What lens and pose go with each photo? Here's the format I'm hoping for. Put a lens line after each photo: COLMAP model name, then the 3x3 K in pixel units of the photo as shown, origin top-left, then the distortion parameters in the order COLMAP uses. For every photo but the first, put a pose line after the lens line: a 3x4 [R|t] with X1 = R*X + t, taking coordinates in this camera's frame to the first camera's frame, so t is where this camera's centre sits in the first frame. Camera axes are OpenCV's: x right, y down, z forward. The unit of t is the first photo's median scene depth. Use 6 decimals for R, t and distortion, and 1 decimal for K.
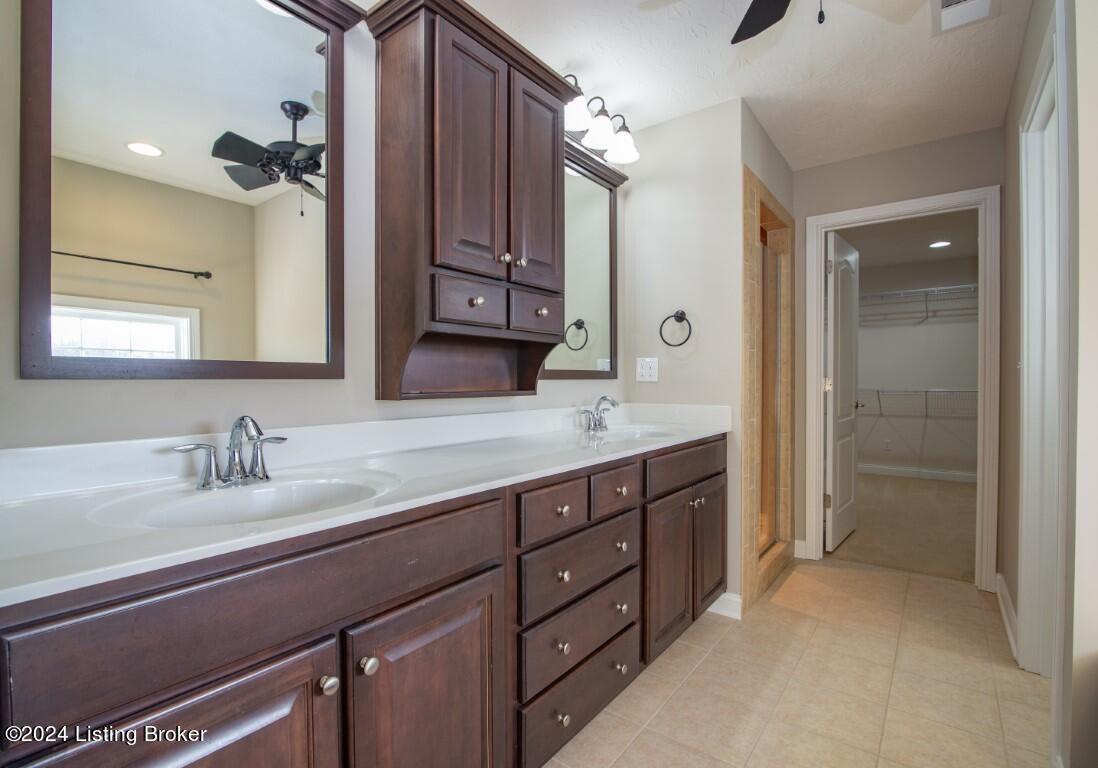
lens RADIAL K [[517.0, 0, 551.6], [0, 517.0, 384.5], [0, 0, 1]] dist [-0.001101, 0.000063]
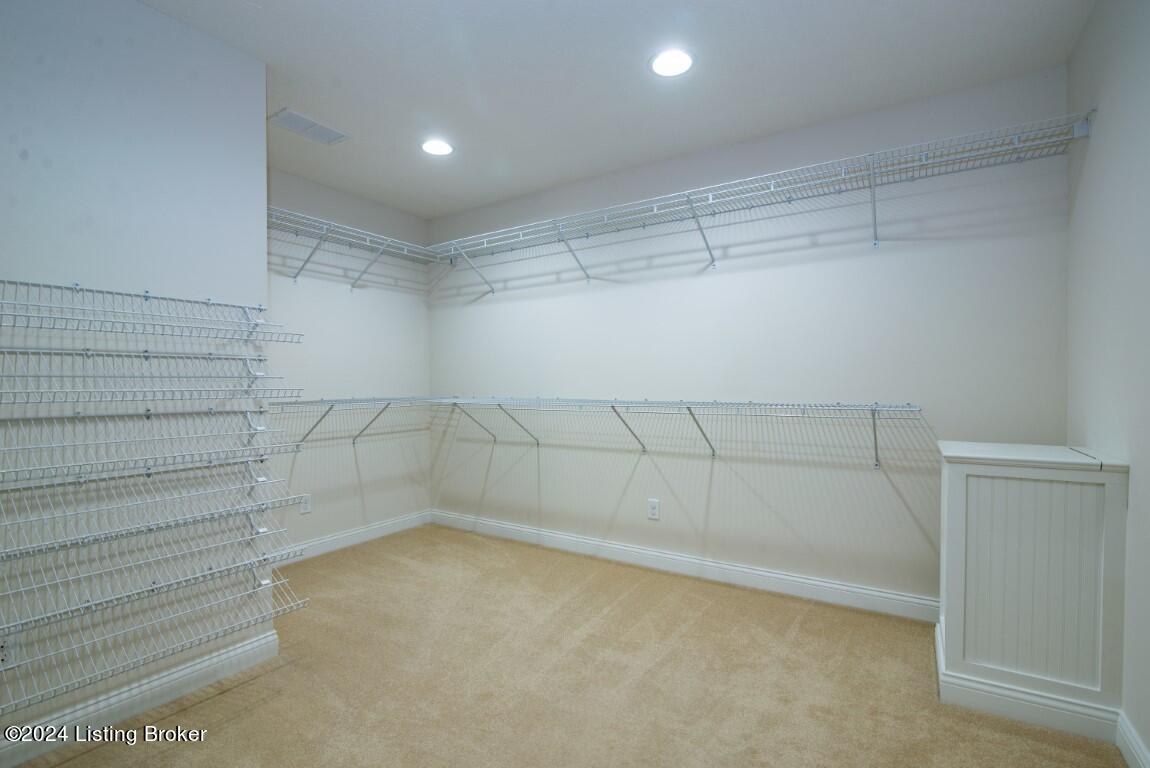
lens RADIAL K [[529.2, 0, 570.8], [0, 529.2, 388.8], [0, 0, 1]] dist [-0.016109, -0.000484]
pose [[0.998375, -0.002499, 0.056925, 1.071670], [0.002672, 0.999992, -0.002948, -0.005046], [-0.056918, 0.003095, 0.998374, 0.945407]]
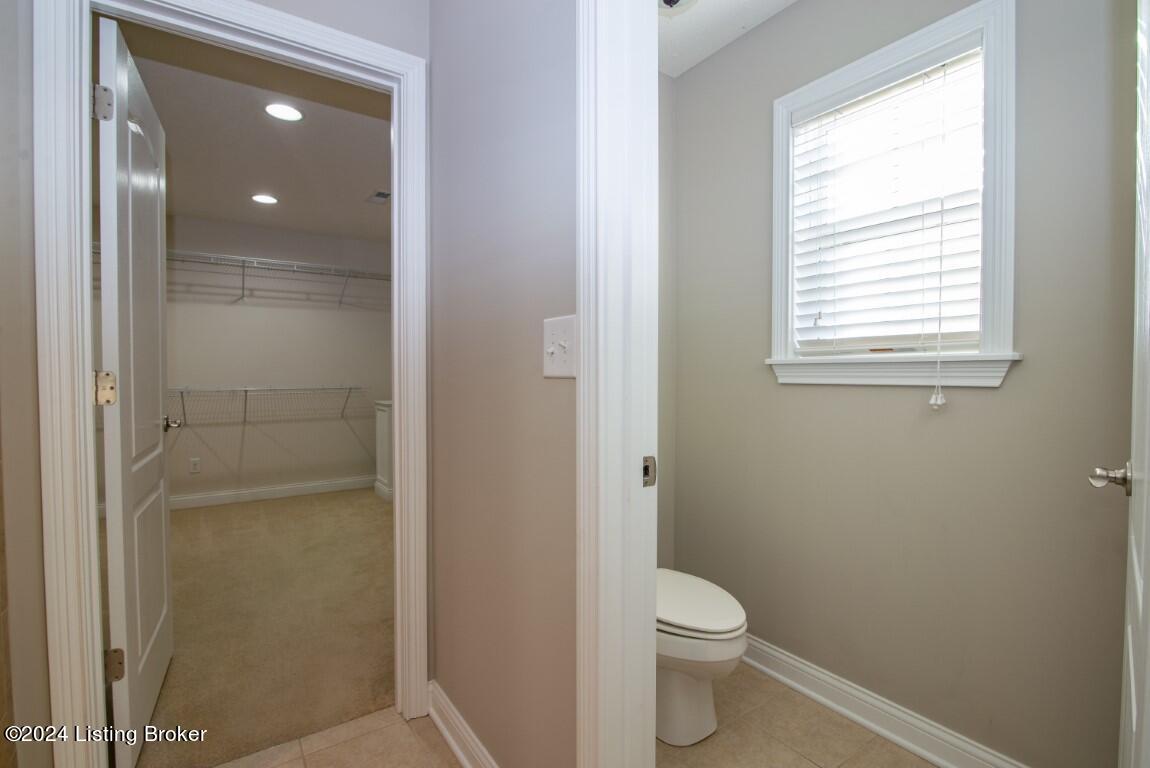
lens RADIAL K [[529.2, 0, 574.0], [0, 529.2, 388.0], [0, 0, 1]] dist [-0.016109, -0.000484]
pose [[0.329334, -0.024356, 0.943899, 0.260795], [0.009613, 0.999702, 0.022442, -0.006650], [-0.944165, 0.001683, 0.329470, 0.503479]]
